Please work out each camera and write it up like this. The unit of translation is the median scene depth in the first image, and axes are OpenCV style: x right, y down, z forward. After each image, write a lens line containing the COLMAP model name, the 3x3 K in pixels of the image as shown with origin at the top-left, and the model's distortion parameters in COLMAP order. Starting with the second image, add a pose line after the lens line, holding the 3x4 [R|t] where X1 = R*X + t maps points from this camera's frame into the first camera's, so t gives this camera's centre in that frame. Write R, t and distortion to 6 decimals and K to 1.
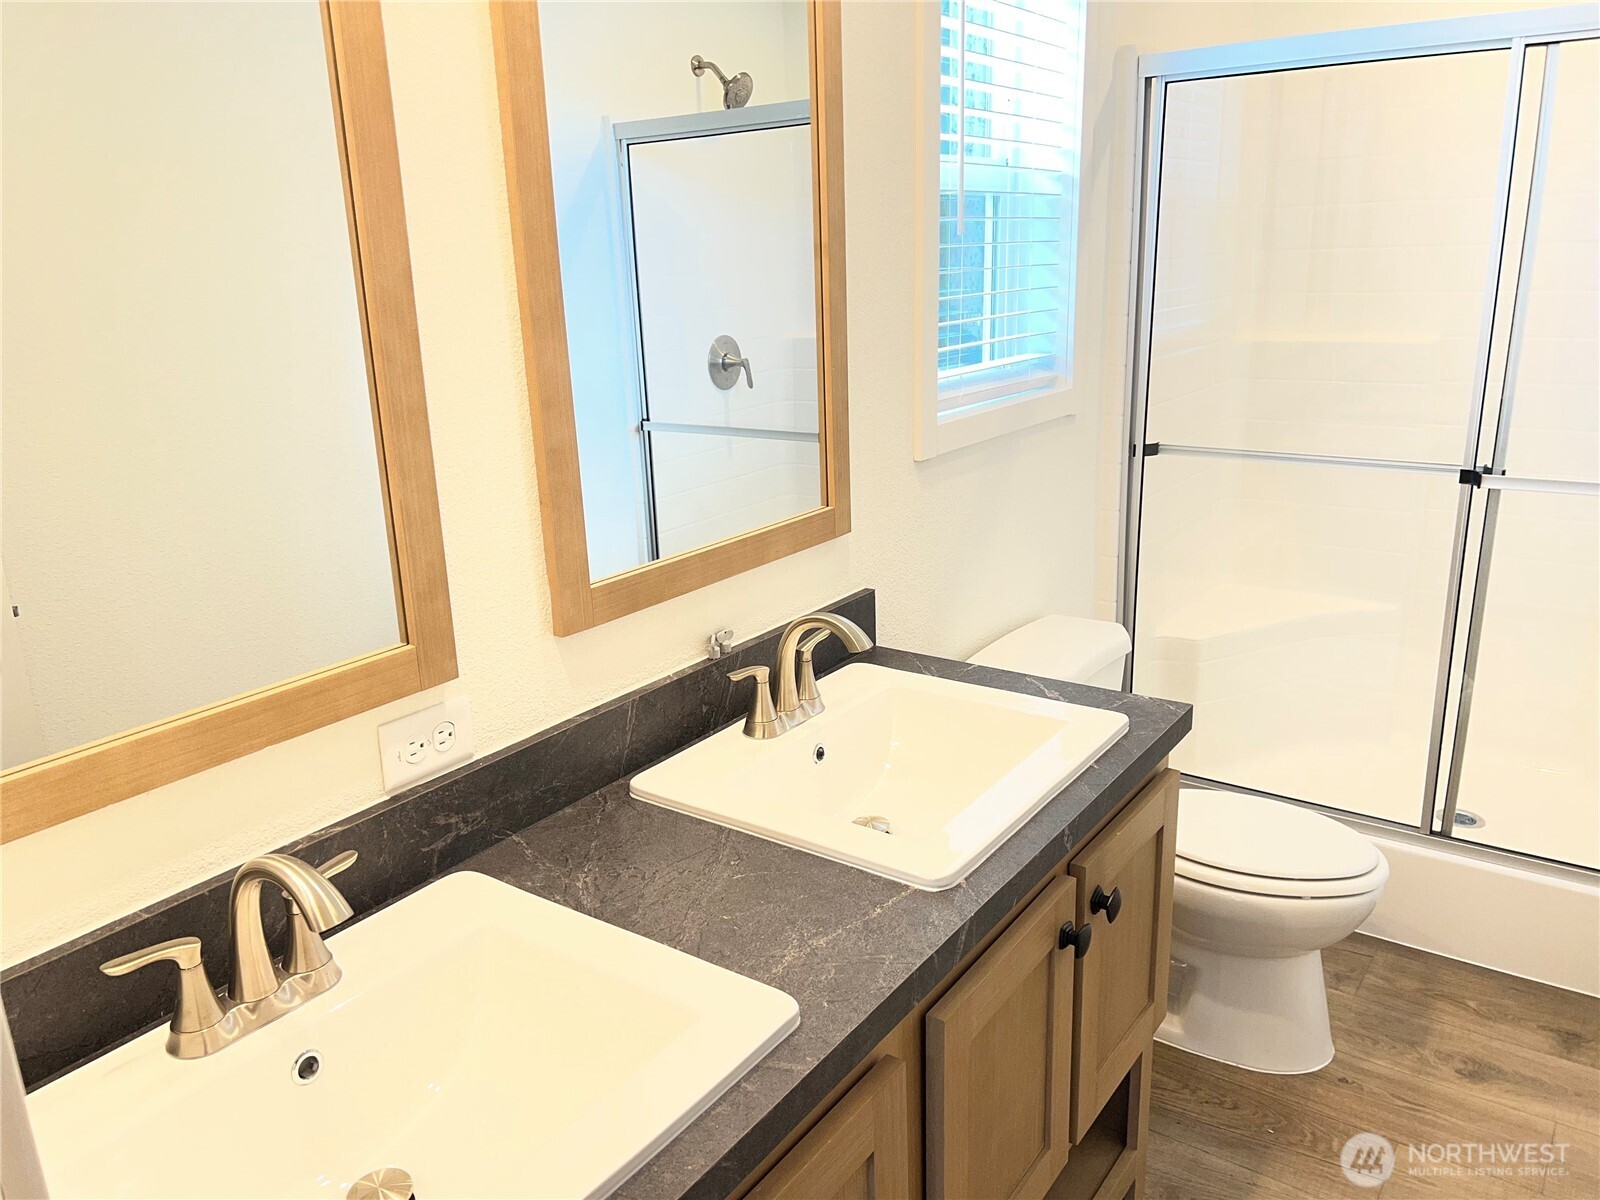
lens RADIAL K [[1205.3, 0, 785.6], [0, 1205.3, 595.9], [0, 0, 1]] dist [0.115220, -0.127893]
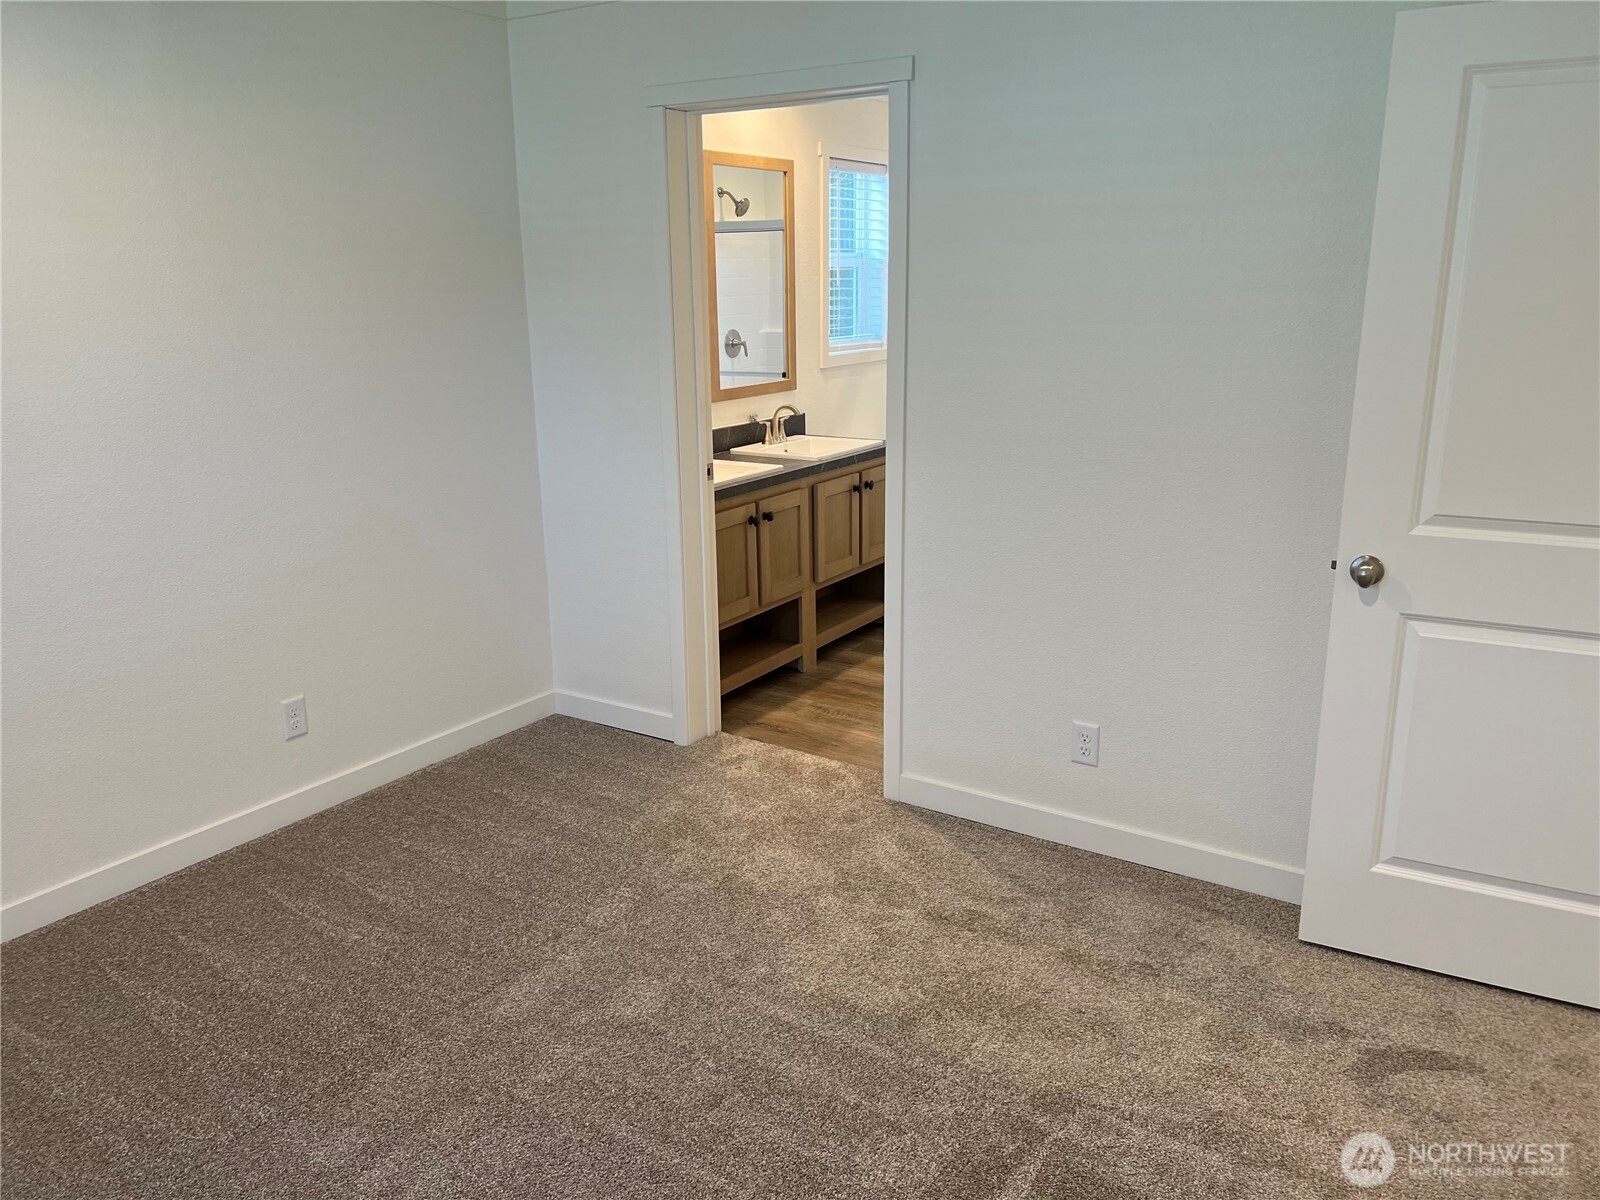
lens RADIAL K [[1205.3, 0, 785.6], [0, 1205.3, 595.9], [0, 0, 1]] dist [0.115220, -0.127893]
pose [[0.999023, 0.009648, 0.043138, -0.061523], [-0.008880, 0.999799, -0.017965, 0.331391], [-0.043303, 0.017564, 0.998908, -1.259795]]
